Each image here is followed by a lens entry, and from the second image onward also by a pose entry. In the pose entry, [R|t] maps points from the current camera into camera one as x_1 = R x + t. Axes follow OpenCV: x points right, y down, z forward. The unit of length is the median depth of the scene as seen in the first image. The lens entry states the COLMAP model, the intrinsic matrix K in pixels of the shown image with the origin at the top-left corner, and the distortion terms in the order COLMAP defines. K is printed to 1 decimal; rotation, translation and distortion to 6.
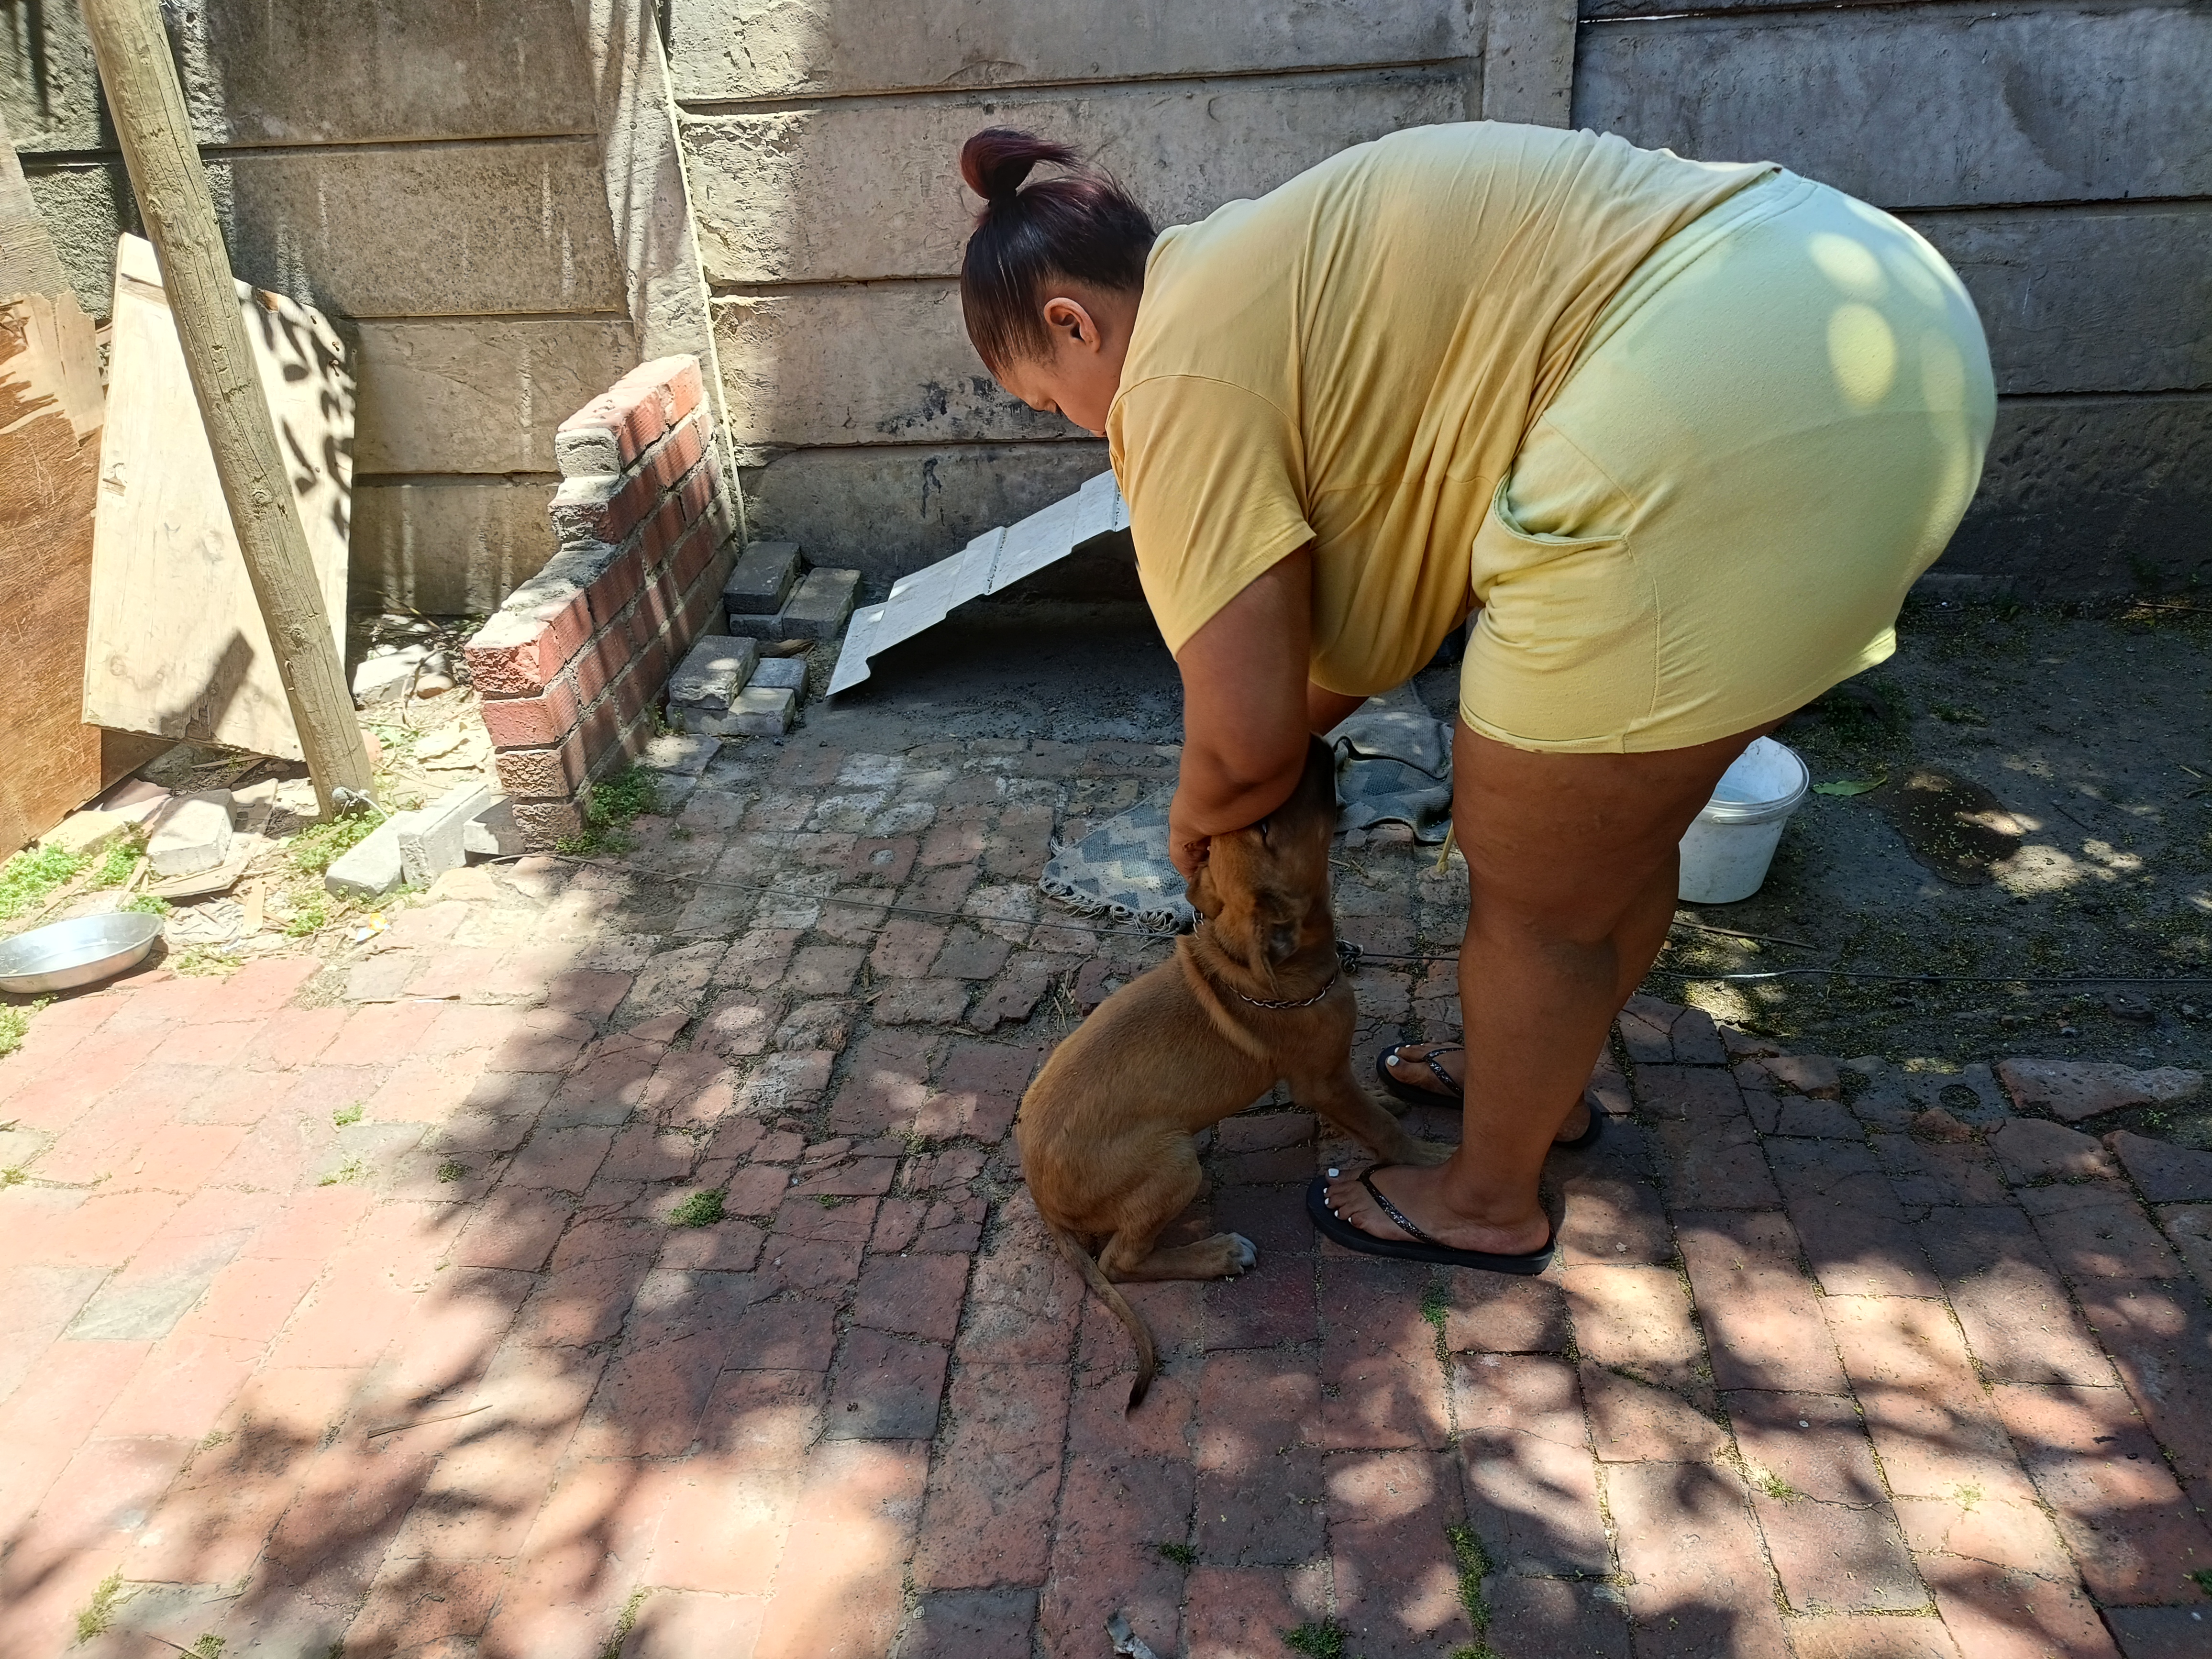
lens RADIAL K [[1606.8, 0, 1115.9], [0, 1606.8, 828.0], [0, 0, 1]] dist [0.027343, -0.016519]
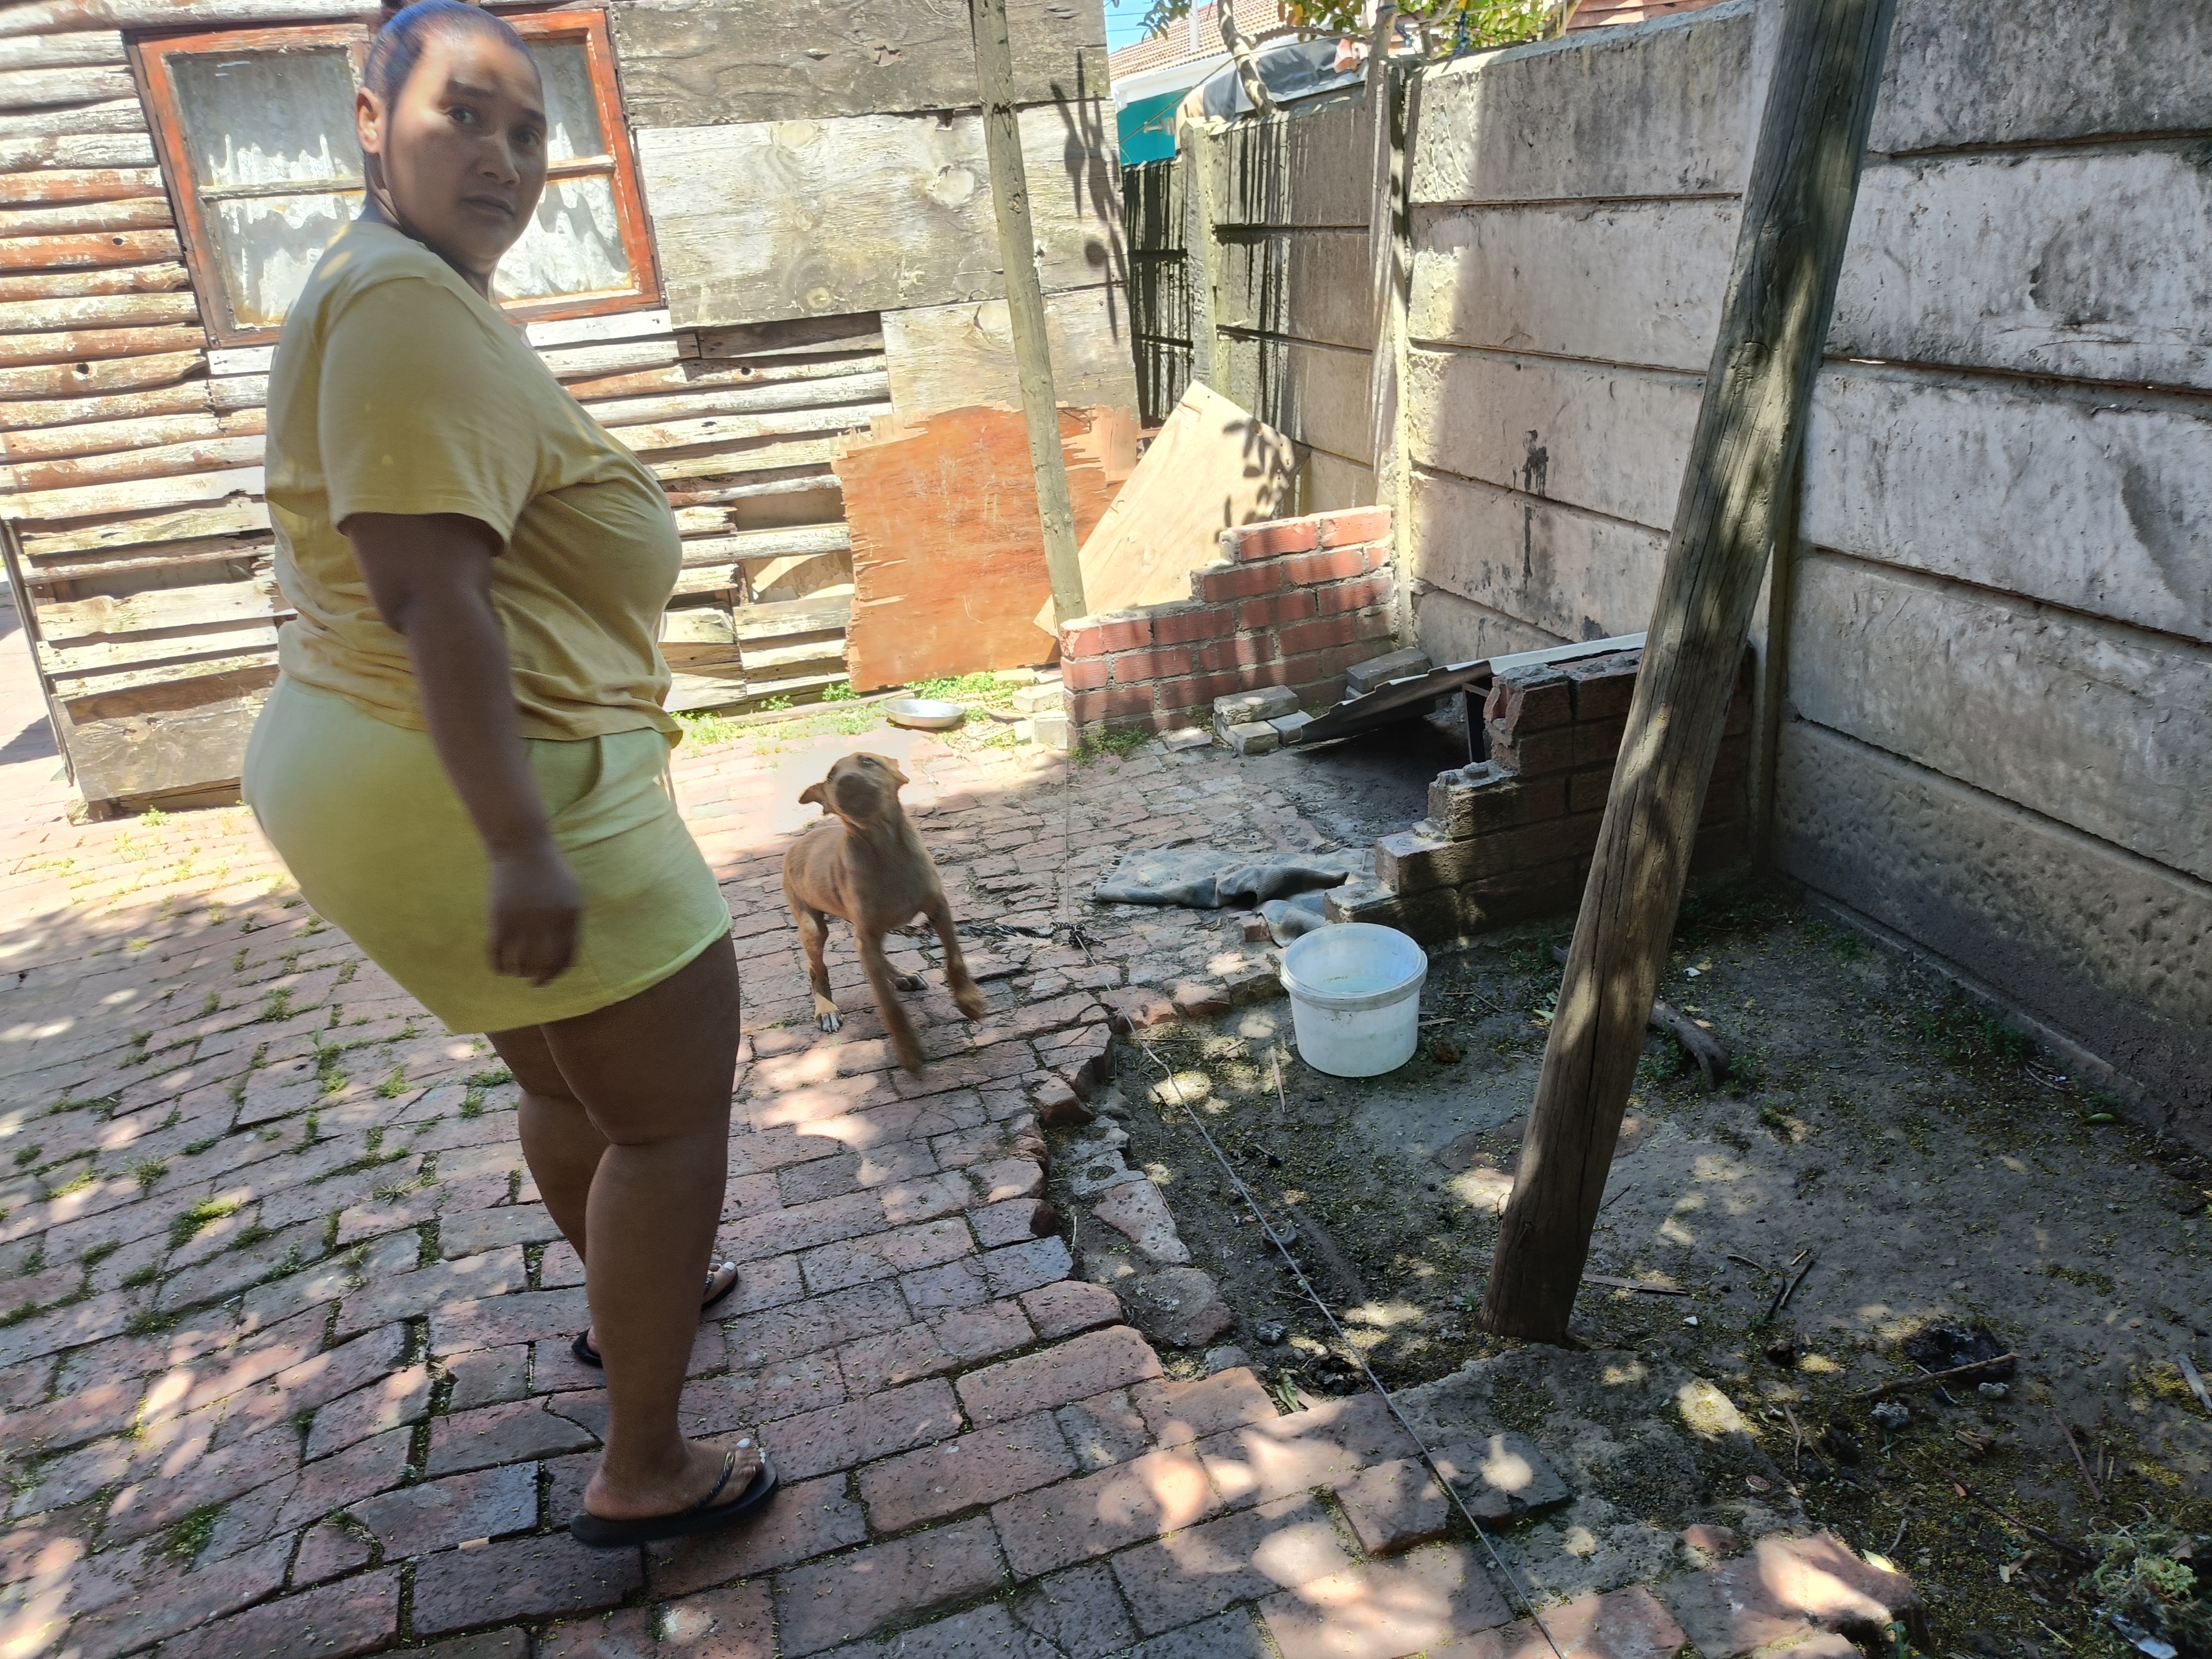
lens RADIAL K [[1606.8, 0, 1086.2], [0, 1606.8, 815.0], [0, 0, 1]] dist [0.027343, -0.016519]
pose [[0.396142, 0.350917, -0.848486, 1.080602], [-0.406116, 0.895746, 0.180855, -0.231476], [0.823493, 0.272939, 0.497356, 0.177723]]
